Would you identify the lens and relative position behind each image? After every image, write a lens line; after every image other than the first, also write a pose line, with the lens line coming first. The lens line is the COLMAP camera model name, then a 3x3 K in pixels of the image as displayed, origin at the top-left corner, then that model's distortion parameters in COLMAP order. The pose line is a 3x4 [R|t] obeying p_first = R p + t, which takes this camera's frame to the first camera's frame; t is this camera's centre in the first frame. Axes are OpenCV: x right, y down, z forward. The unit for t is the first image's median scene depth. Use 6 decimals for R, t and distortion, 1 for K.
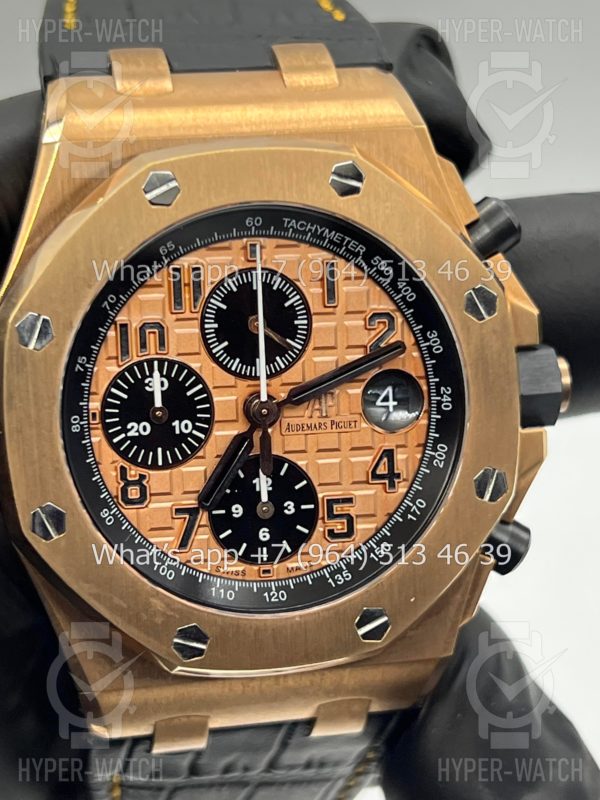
lens RADIAL K [[1893.2, 0, 304.3], [0, 1893.2, 404.7], [0, 0, 1]] dist [0.212075, 0.000000]
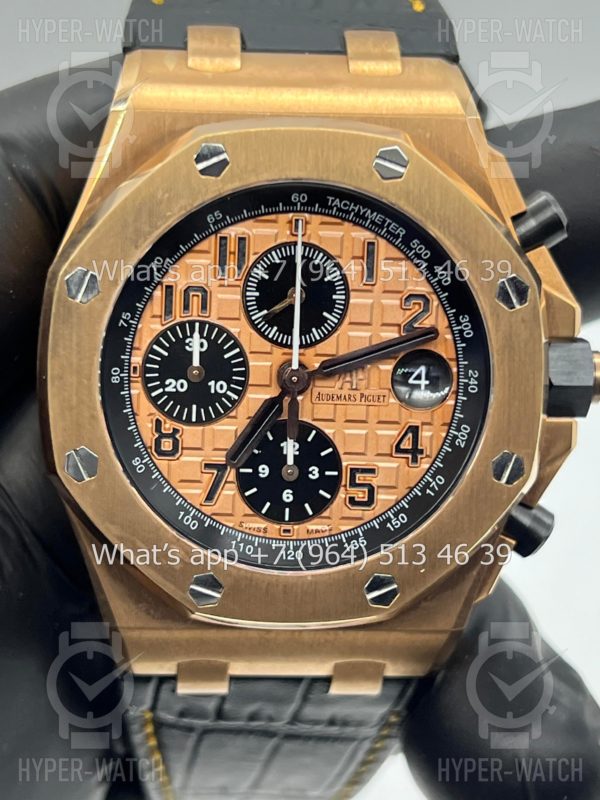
lens RADIAL K [[1893.2, 0, 295.2], [0, 1893.2, 405.6], [0, 0, 1]] dist [0.212075, 0.000000]
pose [[0.989266, 0.085136, -0.118766, 0.104375], [-0.084079, 0.996362, 0.013887, 0.003704], [0.119517, -0.003752, 0.992825, -0.043565]]
